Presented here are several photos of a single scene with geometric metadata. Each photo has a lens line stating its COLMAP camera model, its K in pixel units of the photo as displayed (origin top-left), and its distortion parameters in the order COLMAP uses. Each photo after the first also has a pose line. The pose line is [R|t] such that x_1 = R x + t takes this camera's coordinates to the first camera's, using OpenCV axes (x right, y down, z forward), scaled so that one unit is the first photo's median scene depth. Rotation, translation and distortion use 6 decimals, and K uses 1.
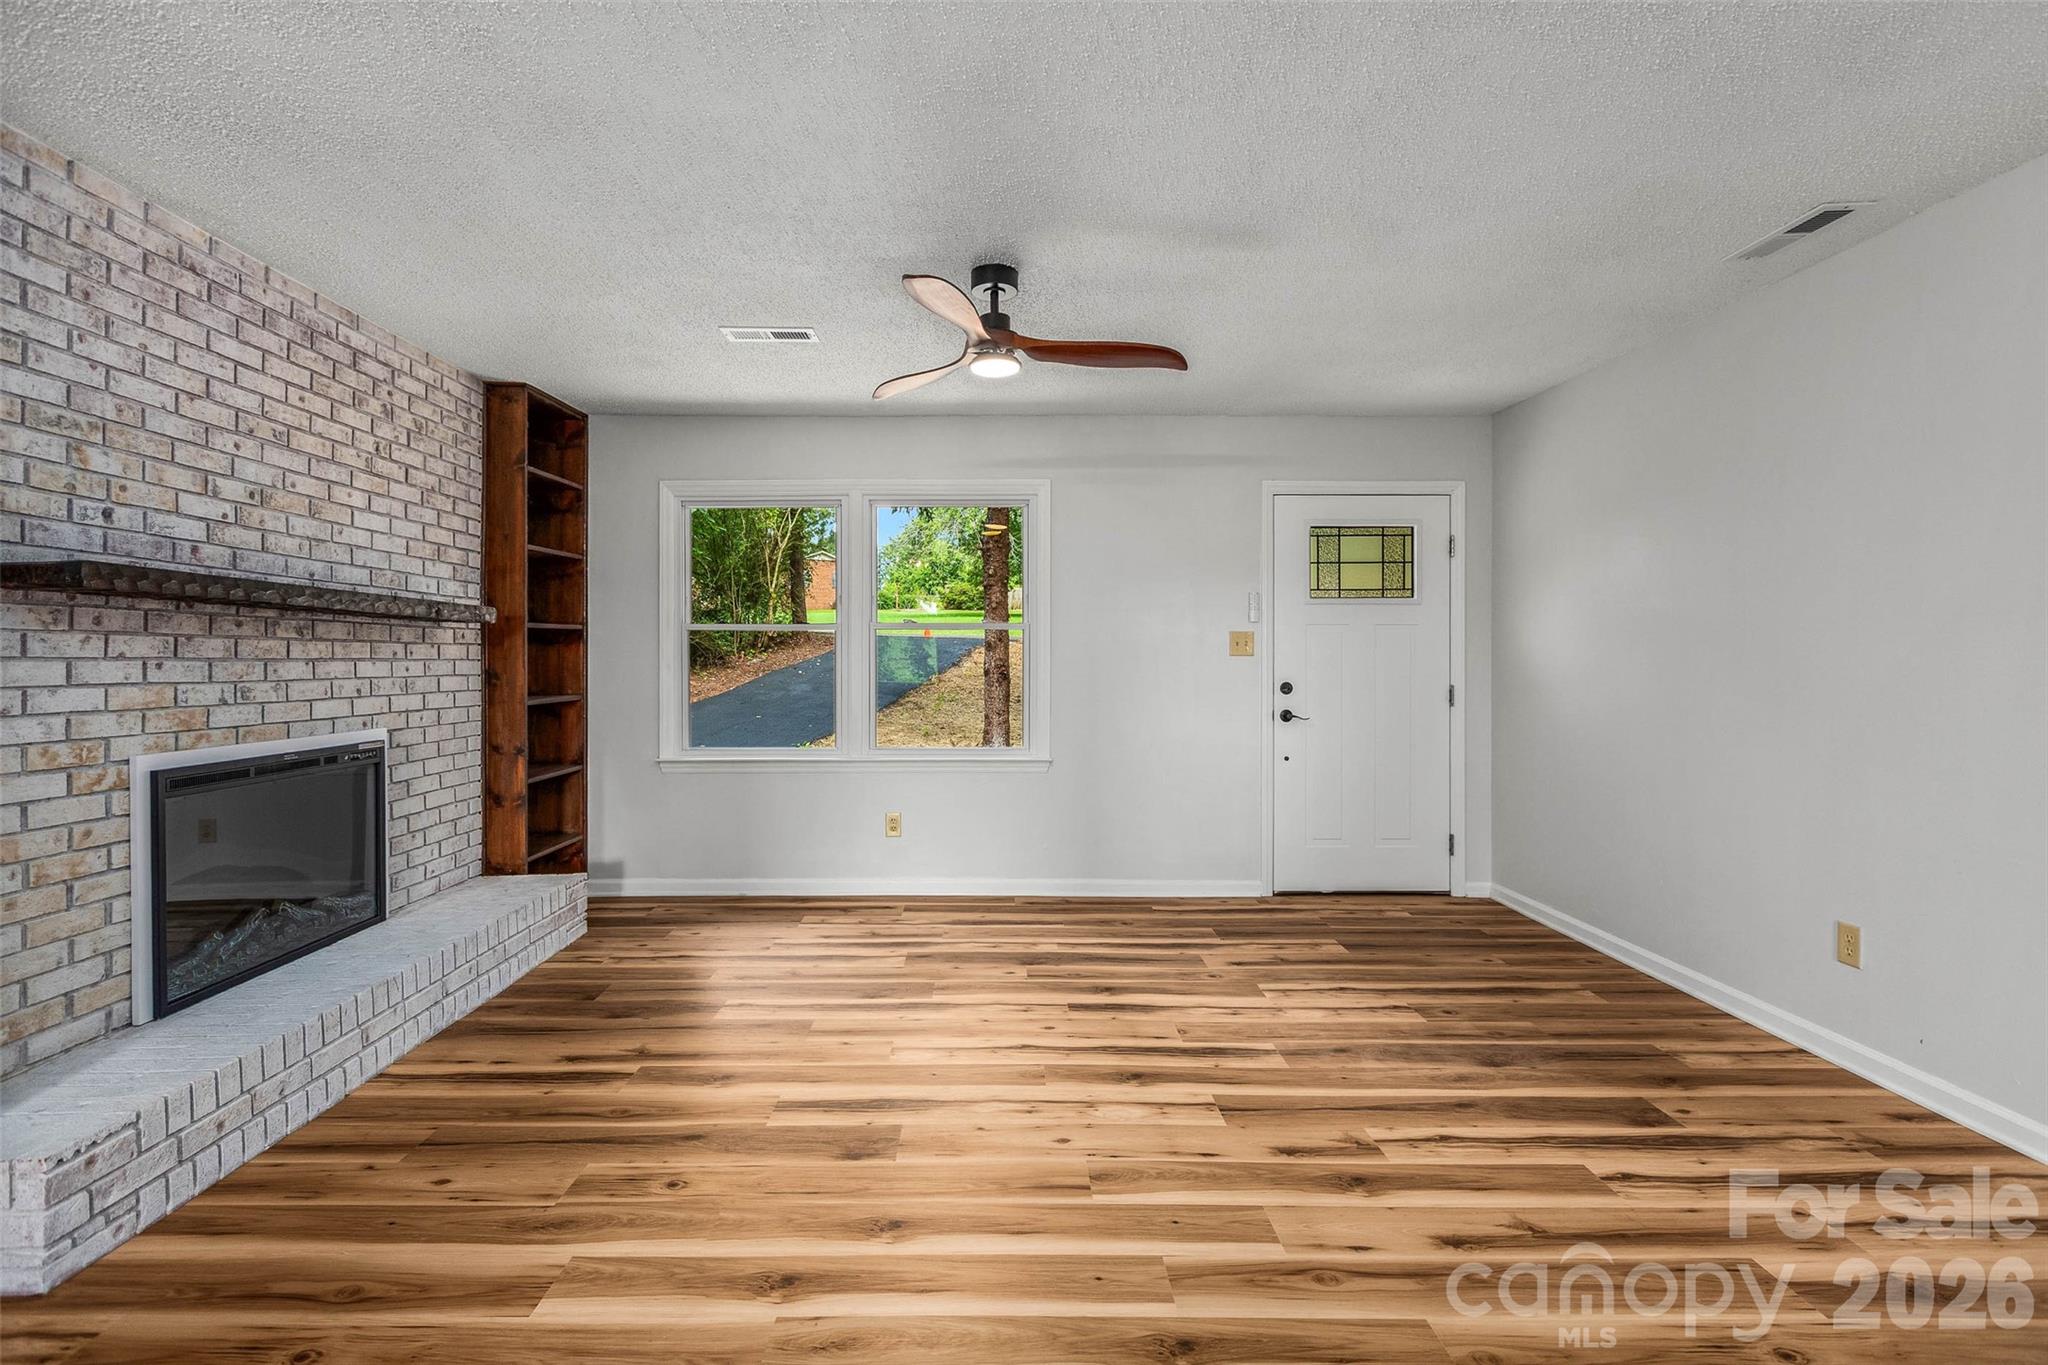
lens RADIAL K [[941.7, 0, 1002.8], [0, 941.7, 661.3], [0, 0, 1]] dist [0.000309, -0.000818]
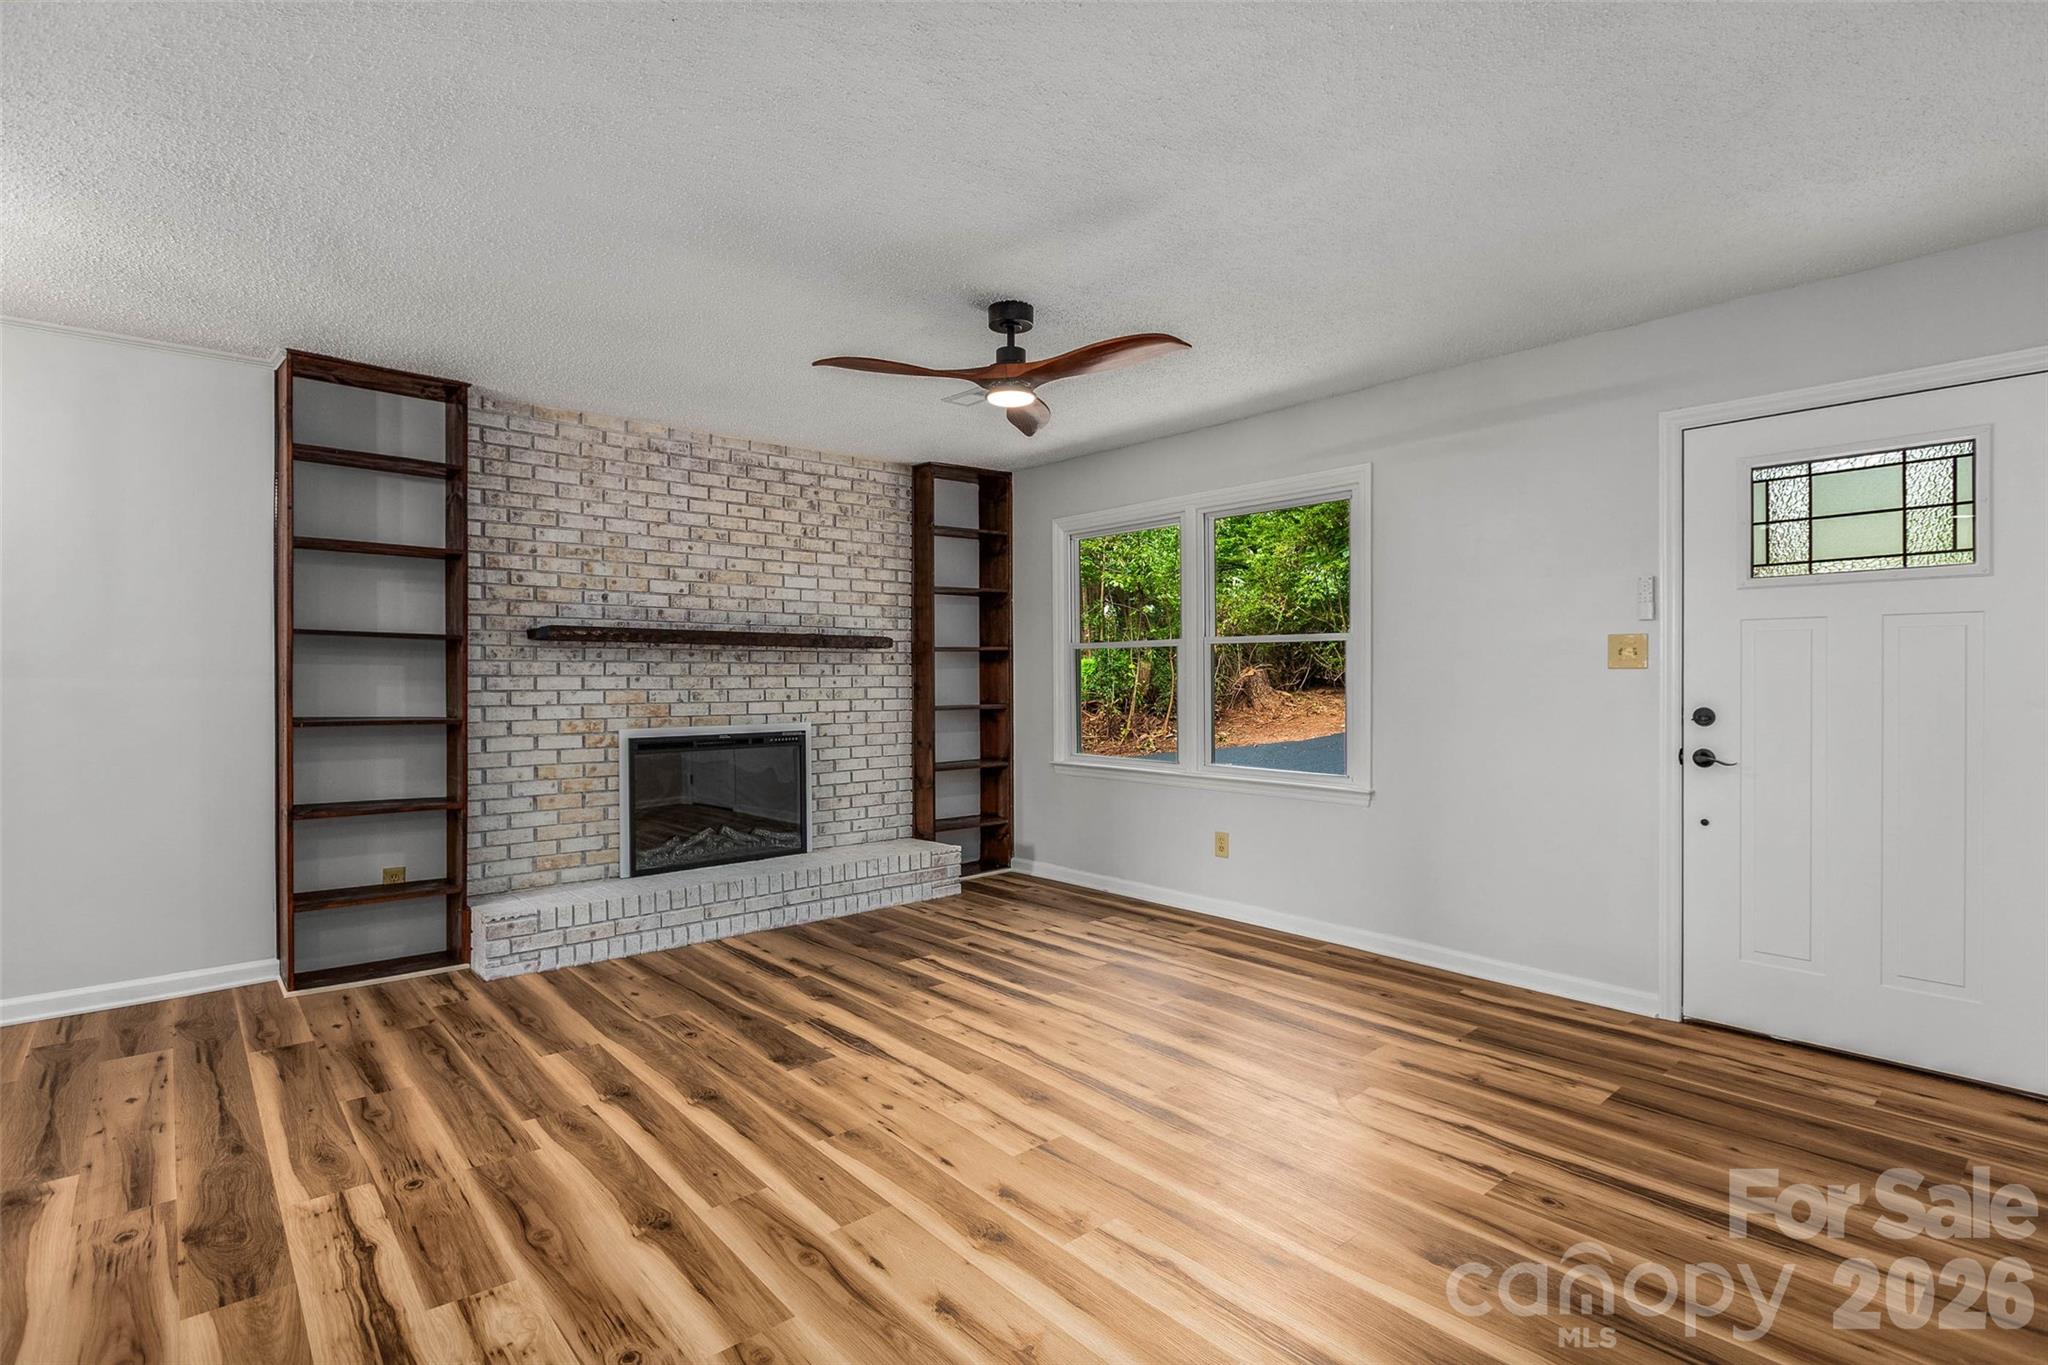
lens RADIAL K [[983.8, 0, 1009.2], [0, 983.8, 680.4], [0, 0, 1]] dist [-0.001763, 0.000095]
pose [[0.649249, 0.002839, -0.760570, 0.915056], [0.000777, 0.999990, 0.004396, -0.001176], [0.760575, -0.003445, 0.649241, 0.311094]]
